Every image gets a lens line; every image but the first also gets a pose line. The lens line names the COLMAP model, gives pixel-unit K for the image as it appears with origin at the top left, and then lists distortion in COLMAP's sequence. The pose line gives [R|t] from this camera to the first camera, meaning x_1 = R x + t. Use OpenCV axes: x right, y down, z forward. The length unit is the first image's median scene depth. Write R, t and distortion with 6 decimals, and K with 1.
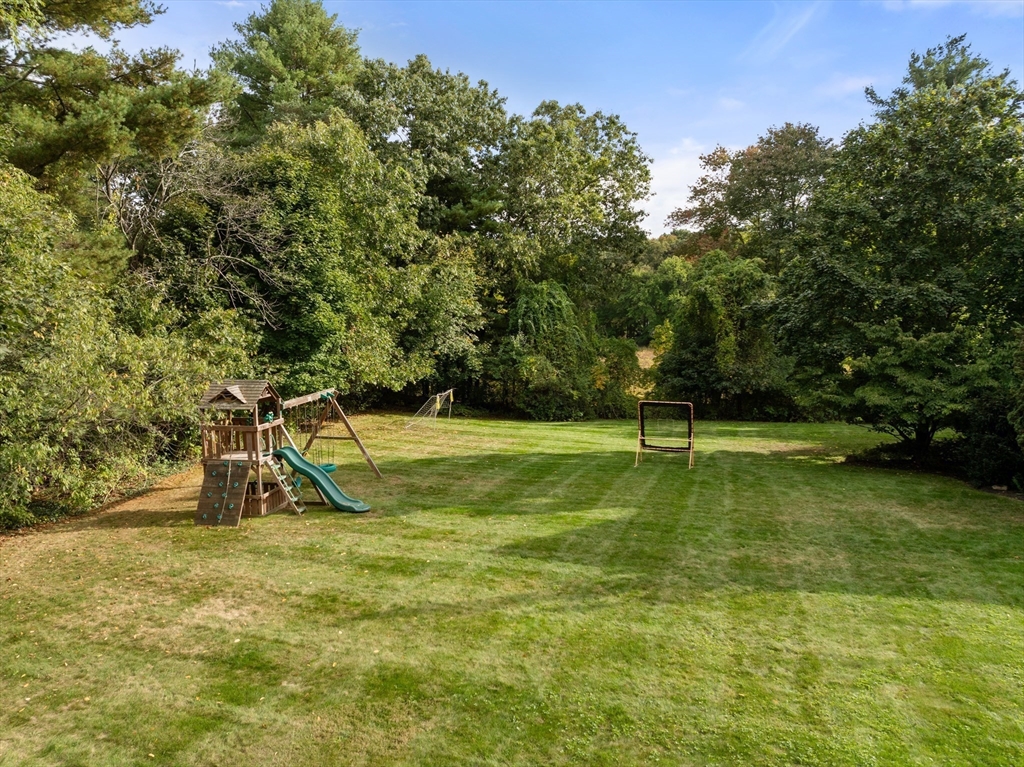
lens RADIAL K [[772.0, 0, 512.0], [0, 772.0, 383.5], [0, 0, 1]] dist [-0.002531, -0.001066]
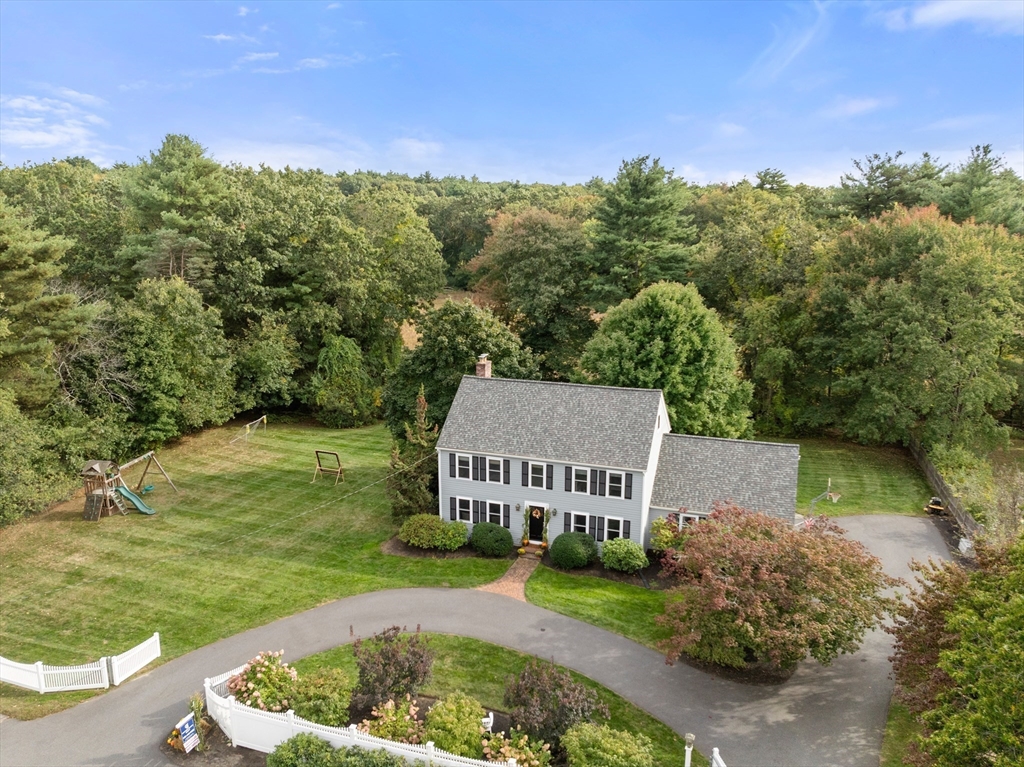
lens RADIAL K [[791.9, 0, 512.0], [0, 791.9, 383.5], [0, 0, 1]] dist [-0.023347, -0.003997]
pose [[0.999952, 0.008776, -0.004393, 0.968569], [-0.008222, 0.993542, 0.113163, -0.544125], [0.005358, -0.113122, 0.993567, -1.443340]]
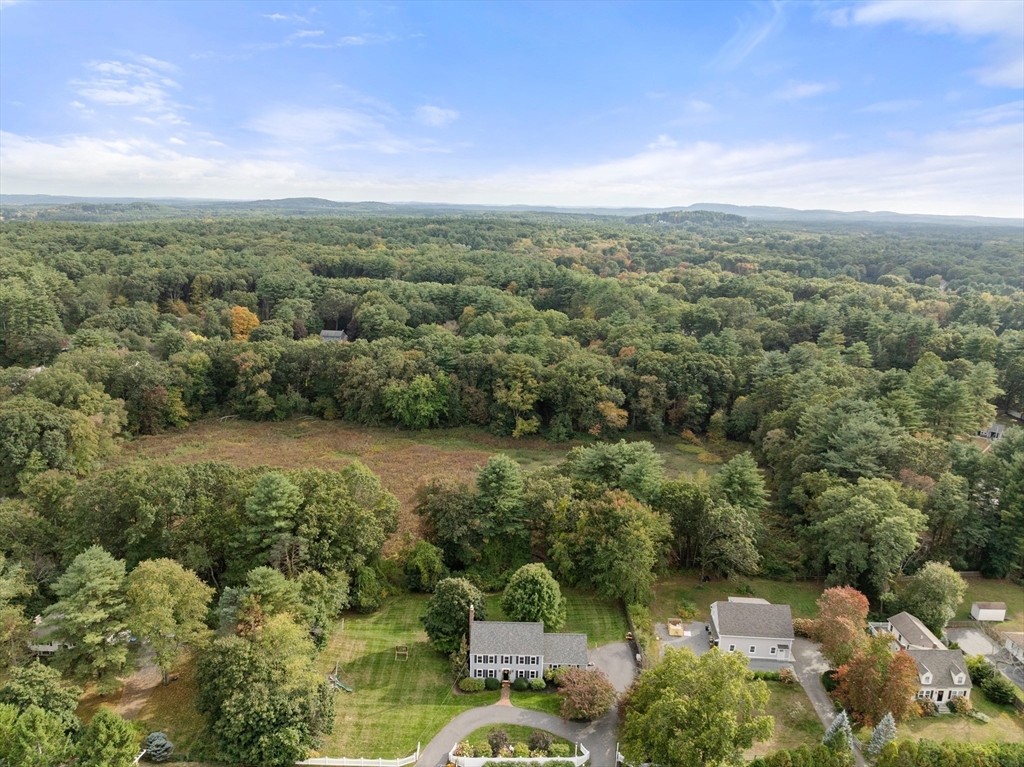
lens RADIAL K [[772.0, 0, 512.0], [0, 772.0, 383.5], [0, 0, 1]] dist [-0.002531, -0.001066]
pose [[0.948763, -0.051730, 0.311724, -0.782363], [0.007990, 0.990121, 0.139990, -3.176091], [-0.315886, -0.130327, 0.939804, -4.971189]]
